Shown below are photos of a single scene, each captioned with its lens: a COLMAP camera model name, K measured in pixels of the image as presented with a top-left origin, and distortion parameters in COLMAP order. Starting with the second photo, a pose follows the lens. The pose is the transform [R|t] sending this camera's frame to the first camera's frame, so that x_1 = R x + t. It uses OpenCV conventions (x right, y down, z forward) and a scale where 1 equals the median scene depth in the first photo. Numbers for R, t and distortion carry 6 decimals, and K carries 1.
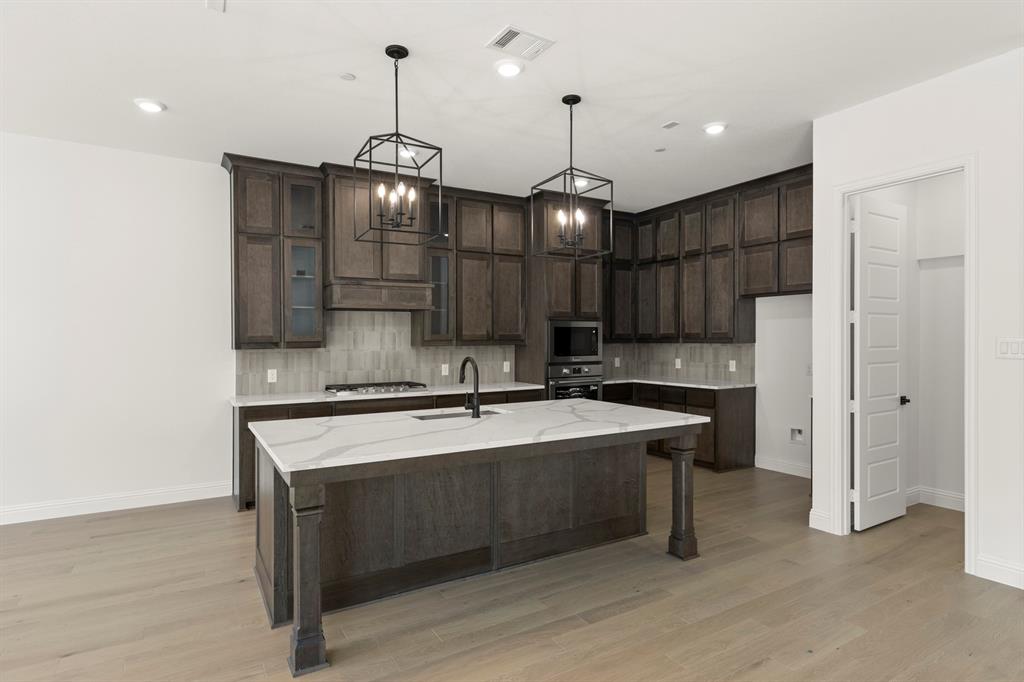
lens RADIAL K [[559.4, 0, 528.9], [0, 559.4, 345.8], [0, 0, 1]] dist [-0.001491, -0.000394]
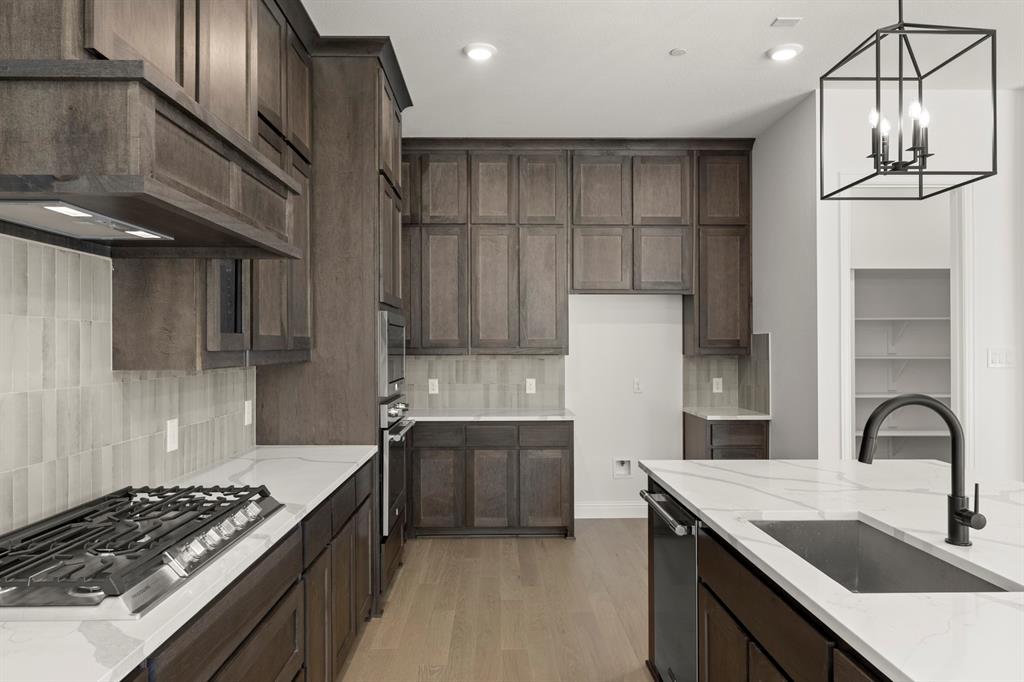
lens RADIAL K [[655.1, 0, 508.3], [0, 655.1, 346.8], [0, 0, 1]] dist [0.001146, 0.000702]
pose [[0.515549, 0.004758, 0.856847, -0.406796], [0.008380, 0.999909, -0.010595, -0.006690], [-0.856819, 0.012643, 0.515462, 0.633934]]
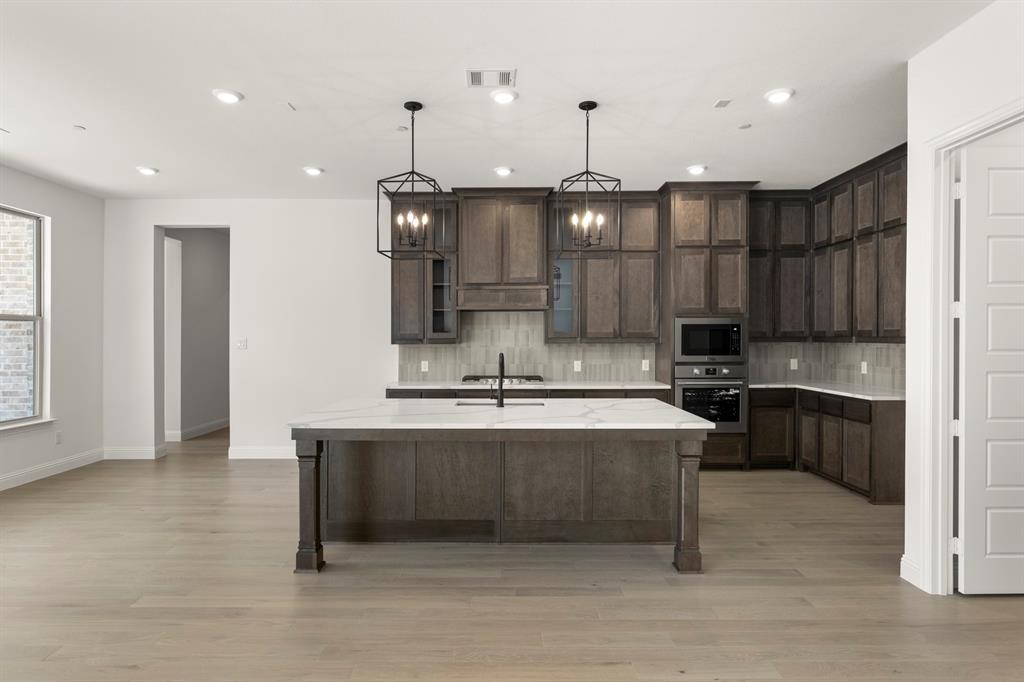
lens RADIAL K [[590.5, 0, 512.0], [0, 590.5, 341.0], [0, 0, 1]] dist [-0.001865, 0.000518]
pose [[0.849378, 0.007741, -0.527728, 0.338873], [-0.009301, 0.999957, -0.000303, -0.002598], [0.527703, 0.005166, 0.849413, 0.001727]]
